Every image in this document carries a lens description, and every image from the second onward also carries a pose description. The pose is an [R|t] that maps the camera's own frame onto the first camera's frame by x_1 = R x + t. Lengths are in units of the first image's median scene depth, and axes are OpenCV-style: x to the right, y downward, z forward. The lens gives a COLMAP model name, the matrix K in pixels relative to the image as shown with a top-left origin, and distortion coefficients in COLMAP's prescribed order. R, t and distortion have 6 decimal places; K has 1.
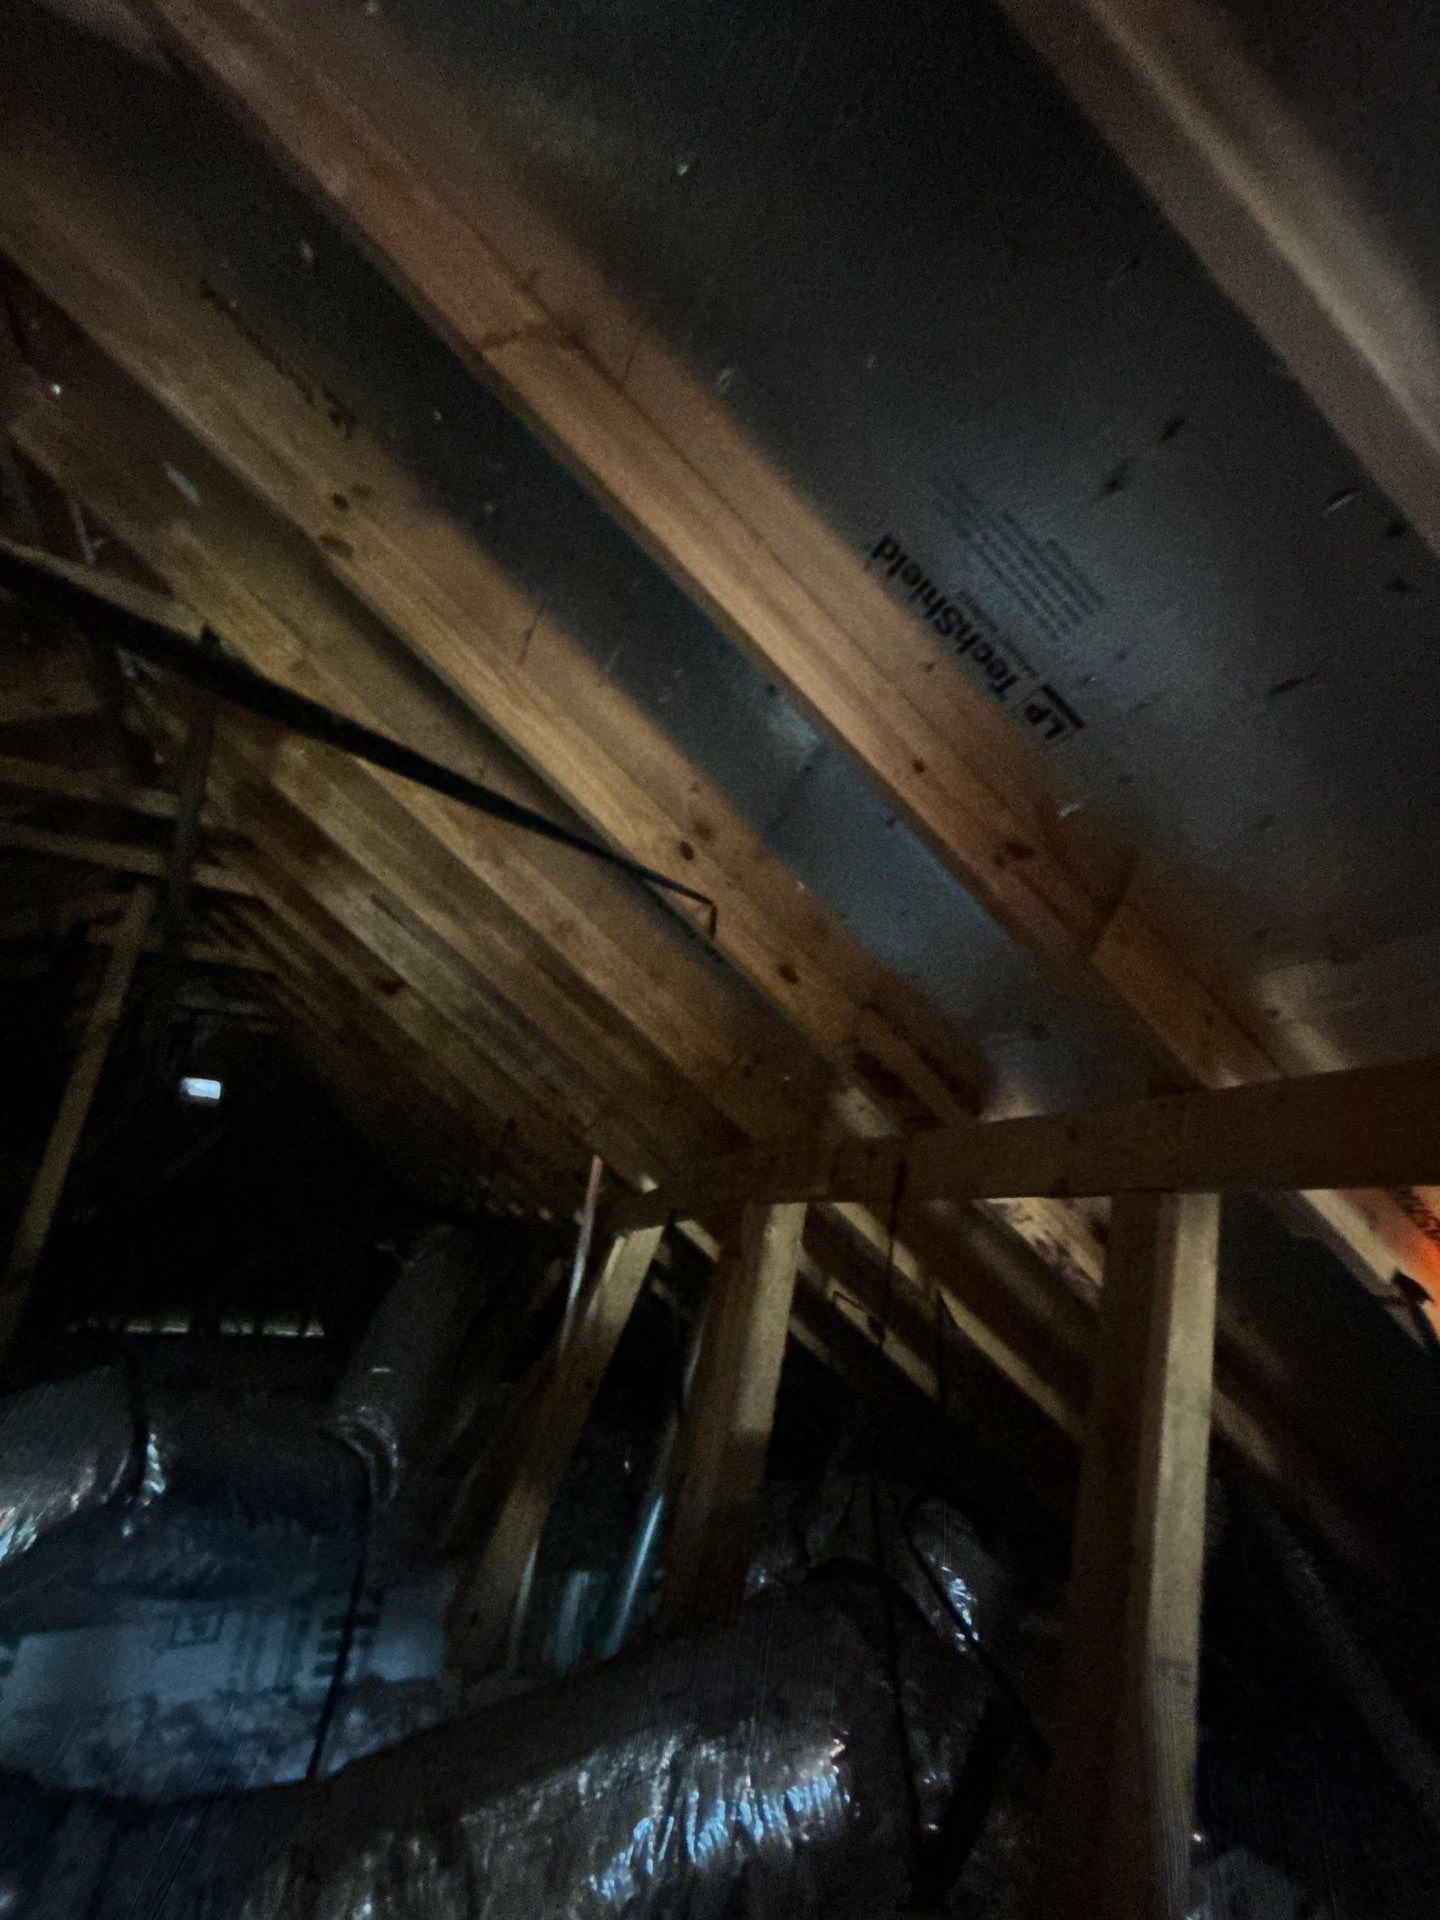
lens RADIAL K [[775.8, 0, 723.6], [0, 775.8, 954.8], [0, 0, 1]] dist [-0.000169, -0.000398]
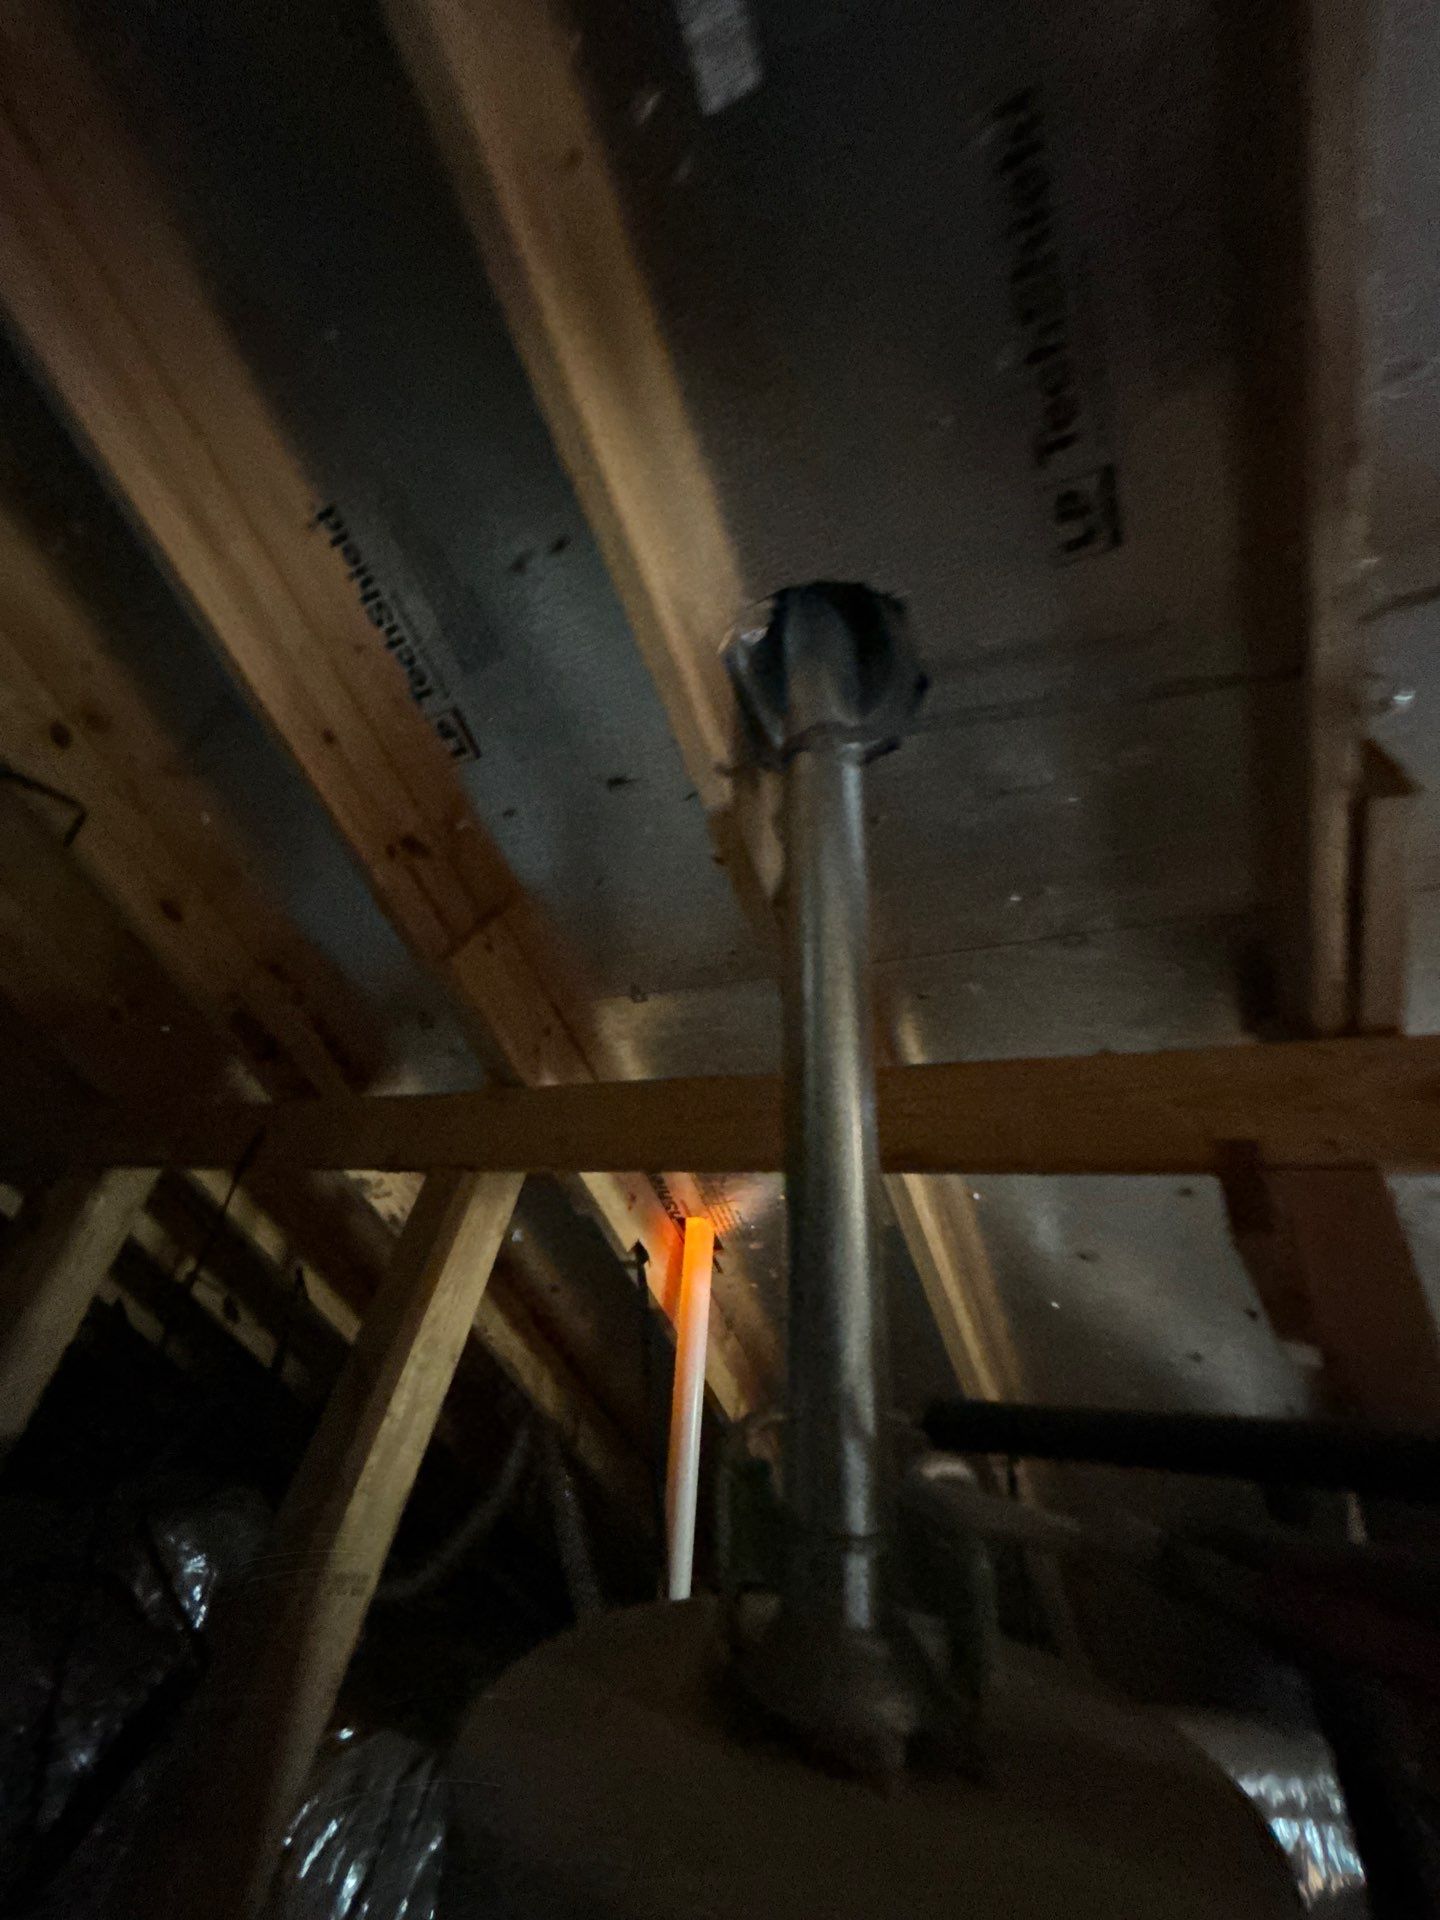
lens RADIAL K [[775.8, 0, 723.6], [0, 775.8, 954.8], [0, 0, 1]] dist [-0.000169, -0.000398]
pose [[0.804485, 0.218049, 0.552502, 0.114343], [-0.222734, 0.973049, -0.059704, -0.013956], [-0.550630, -0.075030, 0.831370, -0.101294]]
